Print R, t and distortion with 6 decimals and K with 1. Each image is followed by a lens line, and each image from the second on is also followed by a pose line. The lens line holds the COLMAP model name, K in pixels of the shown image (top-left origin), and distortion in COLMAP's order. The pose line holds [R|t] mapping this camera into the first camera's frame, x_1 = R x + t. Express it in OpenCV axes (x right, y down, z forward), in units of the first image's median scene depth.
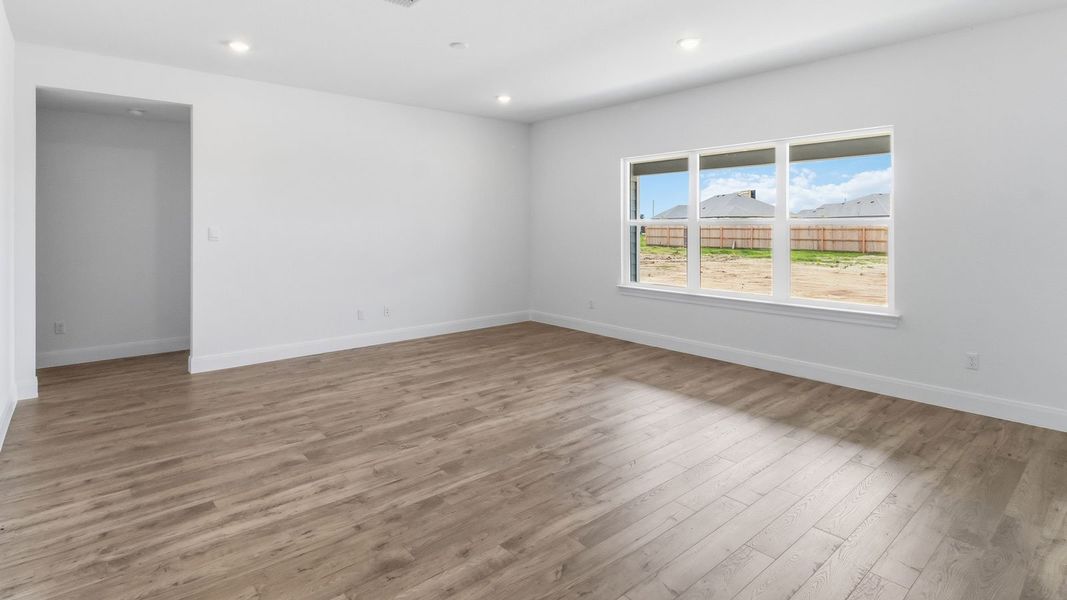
lens RADIAL K [[505.7, 0, 481.6], [0, 505.7, 223.3], [0, 0, 1]] dist [0.005415, 0.000290]
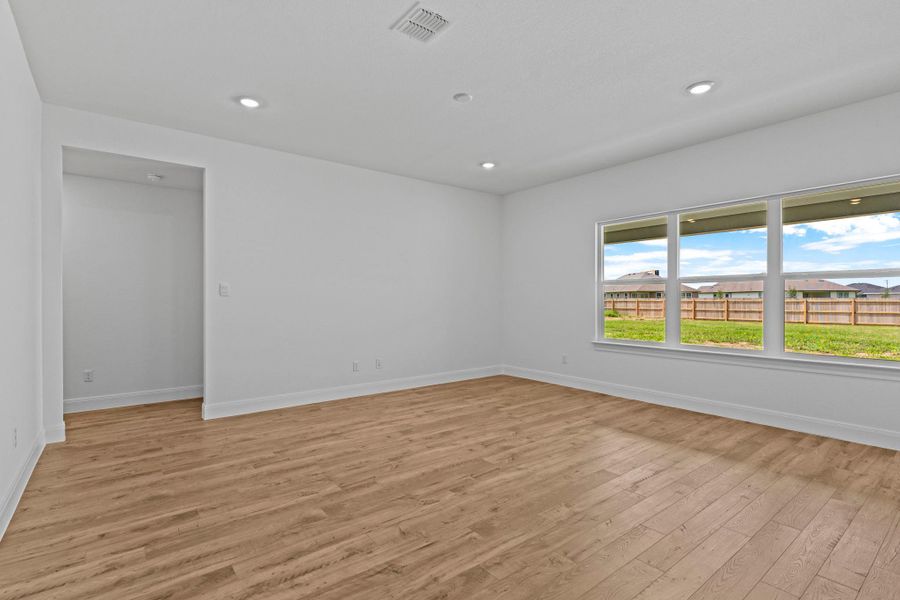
lens RADIAL K [[409.5, 0, 409.4], [0, 409.5, 298.2], [0, 0, 1]] dist [0.001961, 0.000127]
pose [[0.998692, -0.002650, -0.051060, -0.127832], [0.002722, 0.999995, 0.001343, 0.052191], [0.051056, -0.001480, 0.998695, 0.209512]]
